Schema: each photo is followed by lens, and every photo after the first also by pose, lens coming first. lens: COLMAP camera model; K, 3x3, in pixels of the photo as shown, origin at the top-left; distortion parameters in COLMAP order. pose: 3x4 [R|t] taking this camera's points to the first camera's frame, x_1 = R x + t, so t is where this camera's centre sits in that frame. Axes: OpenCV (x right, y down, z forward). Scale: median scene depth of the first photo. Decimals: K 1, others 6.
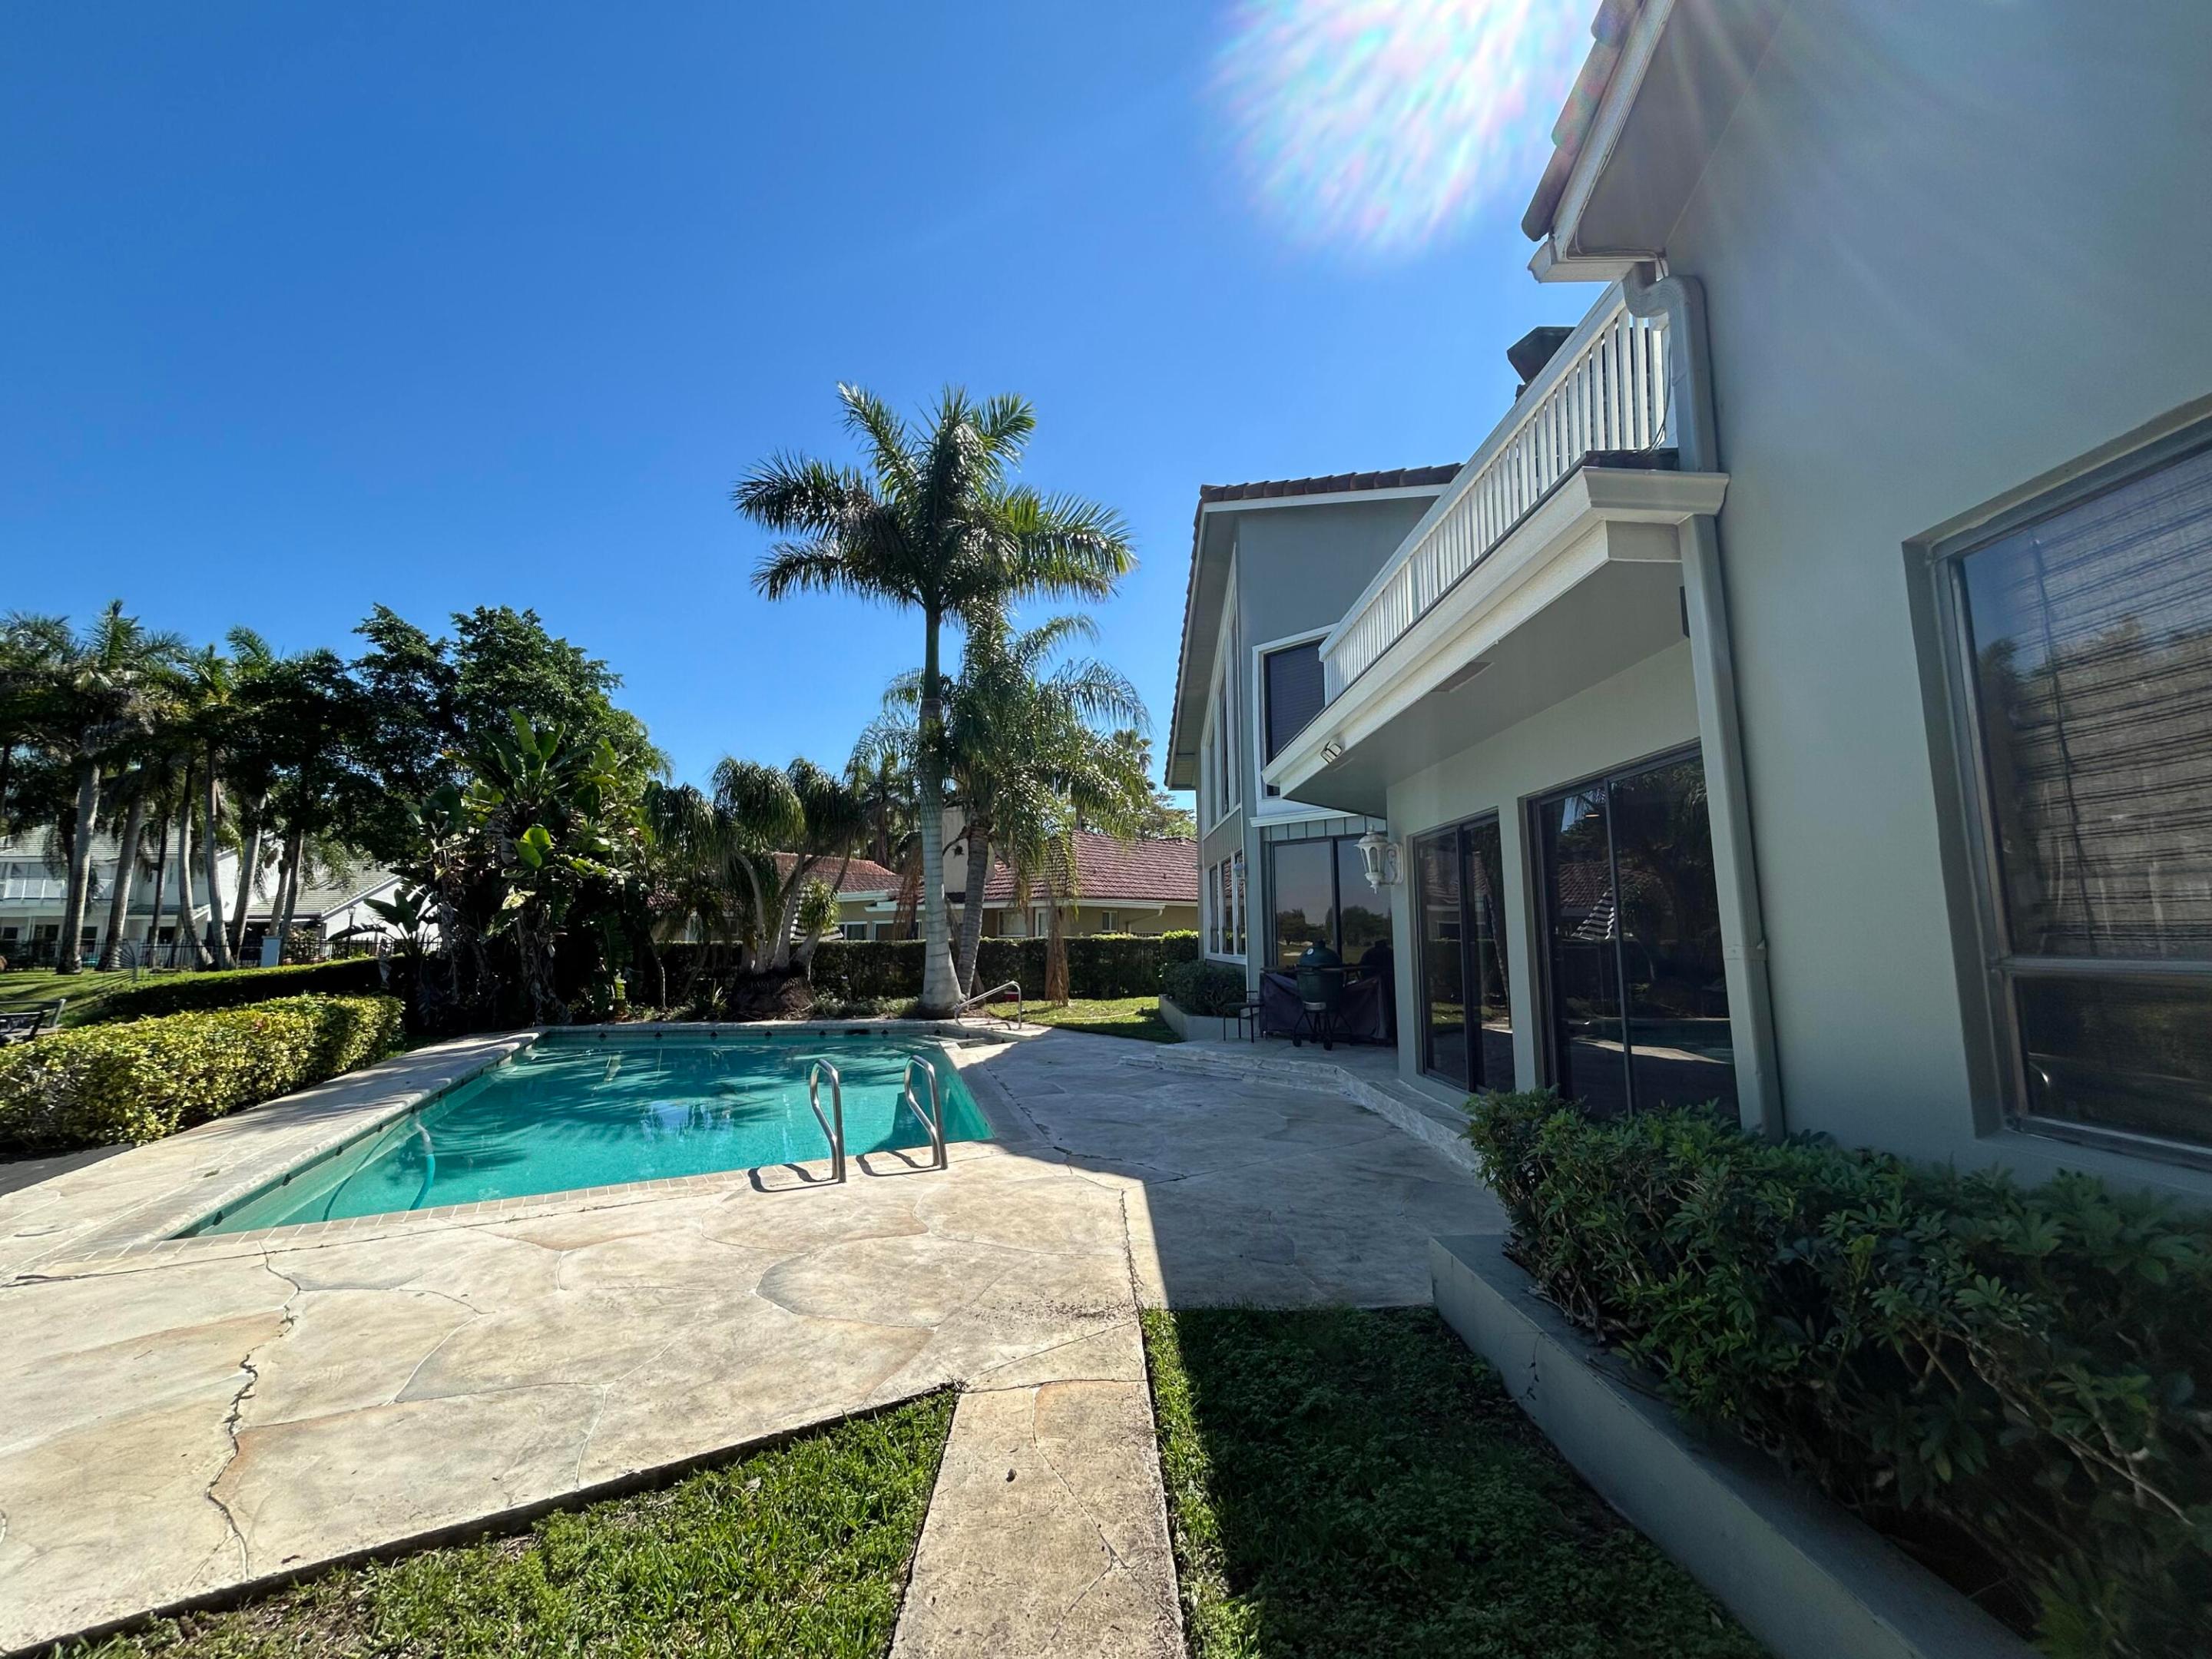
lens RADIAL K [[901.4, 0, 1109.2], [0, 901.4, 827.0], [0, 0, 1]] dist [0.010530, 0.000545]
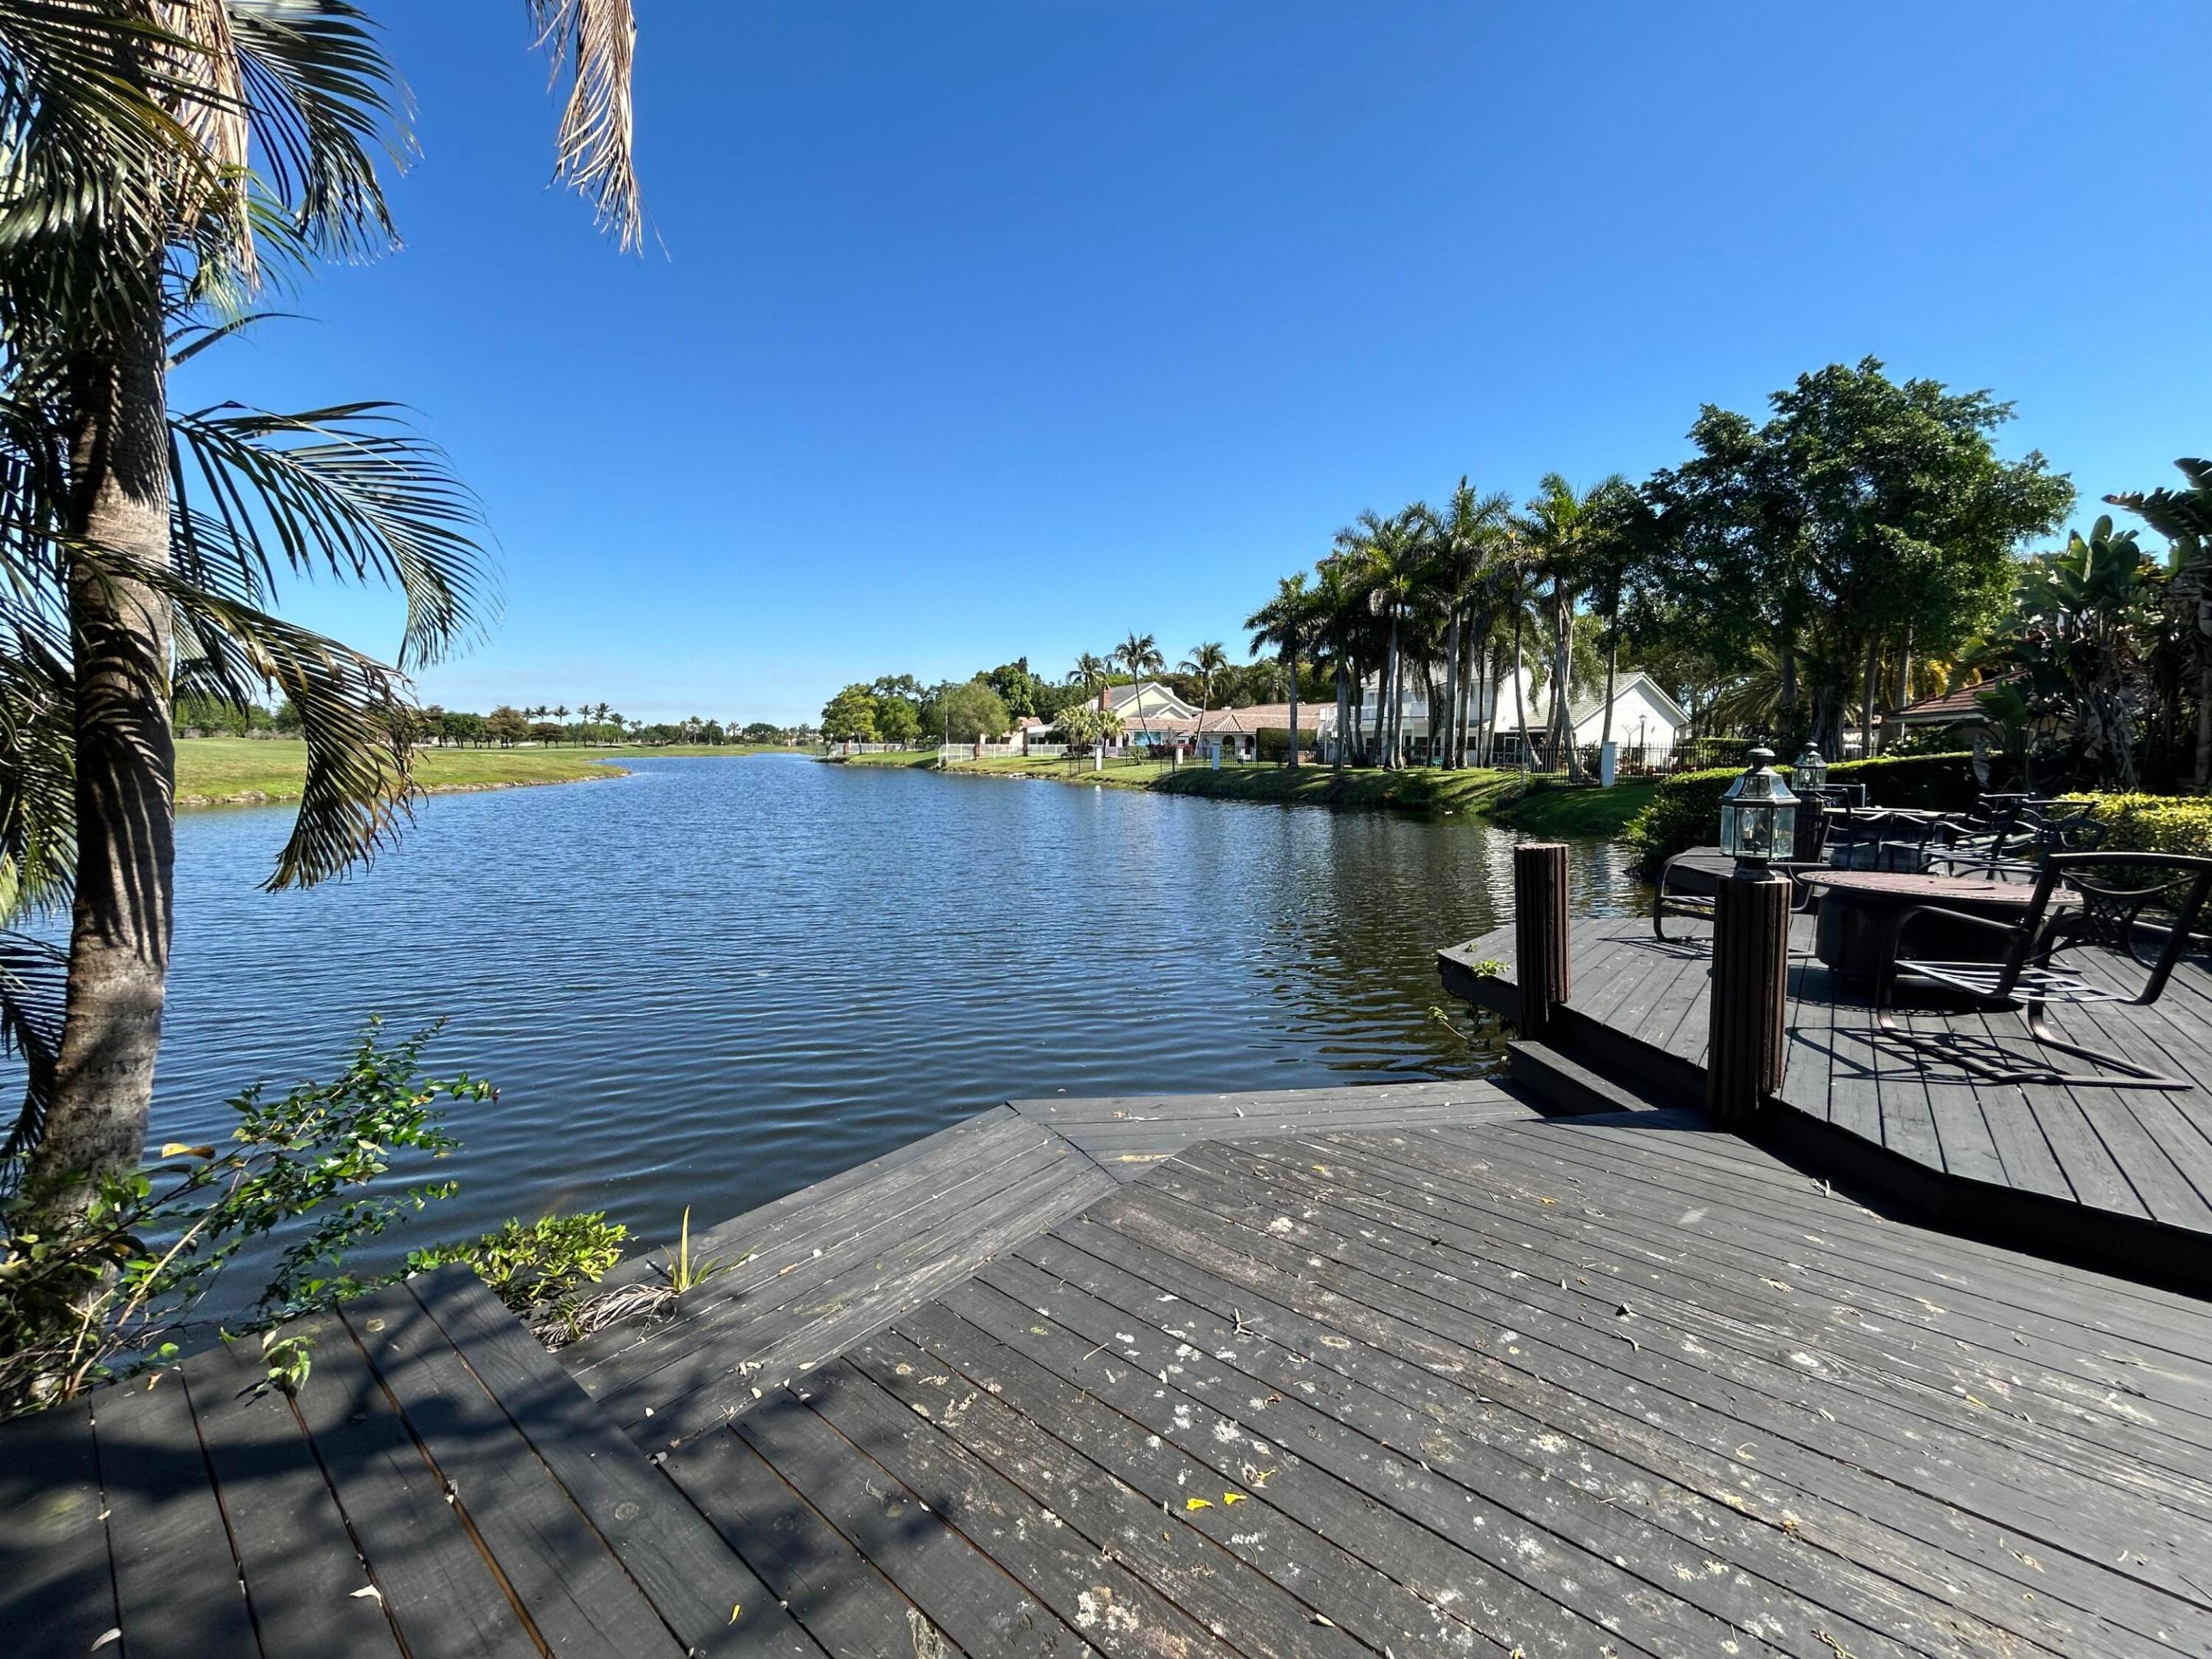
lens RADIAL K [[903.2, 0, 1094.8], [0, 903.2, 826.3], [0, 0, 1]] dist [-0.001276, 0.000621]
pose [[0.457560, 0.080562, -0.885522, -0.189434], [0.099674, 0.984963, 0.141111, 0.000396], [0.883574, -0.152831, 0.442650, -0.081011]]
